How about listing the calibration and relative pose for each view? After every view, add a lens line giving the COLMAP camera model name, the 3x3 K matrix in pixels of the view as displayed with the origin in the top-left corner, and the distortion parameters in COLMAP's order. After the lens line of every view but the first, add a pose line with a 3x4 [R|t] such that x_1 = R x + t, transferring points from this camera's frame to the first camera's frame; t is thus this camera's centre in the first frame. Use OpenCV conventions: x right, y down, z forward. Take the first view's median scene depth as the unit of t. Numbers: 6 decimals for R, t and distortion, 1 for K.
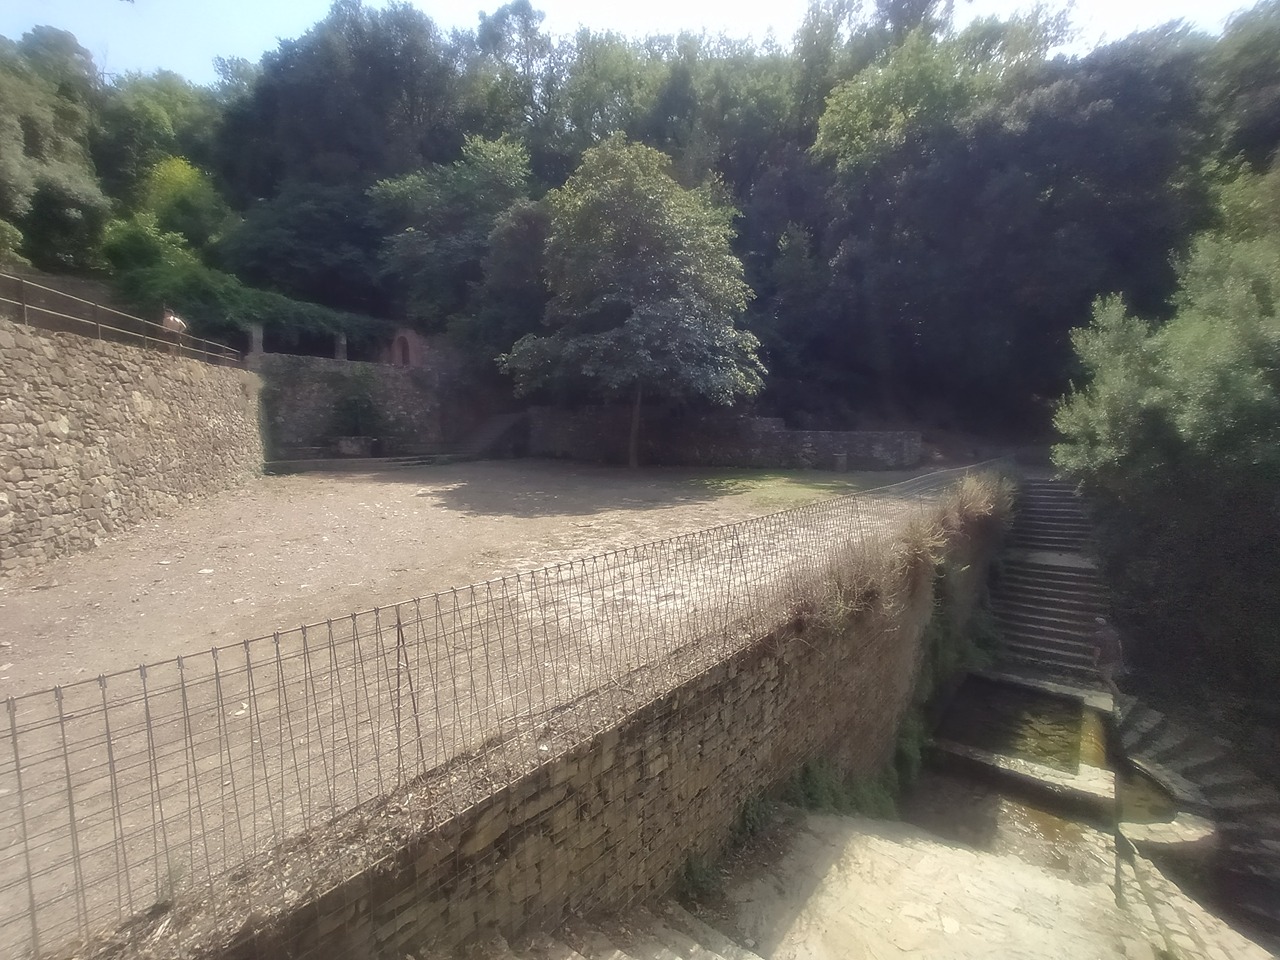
lens RADIAL K [[589.4, 0, 640.9], [0, 589.4, 477.0], [0, 0, 1]] dist [-0.018979, -0.000143]
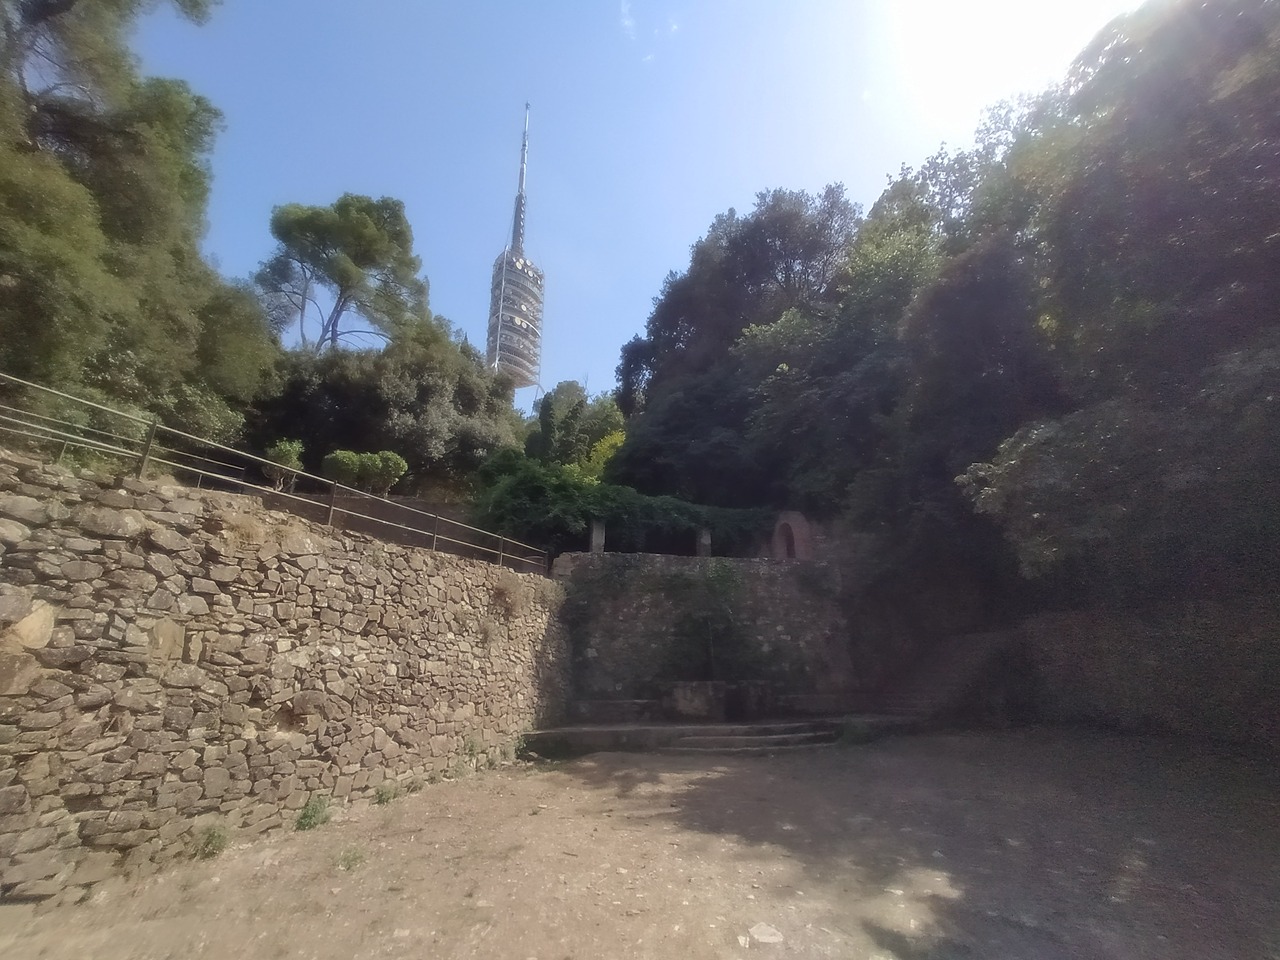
lens RADIAL K [[589.4, 0, 643.0], [0, 589.4, 476.5], [0, 0, 1]] dist [-0.018979, -0.000143]
pose [[0.781783, -0.202236, -0.589844, -0.142535], [-0.038160, 0.928654, -0.368979, -0.038096], [0.622382, 0.310970, 0.718288, 0.459696]]
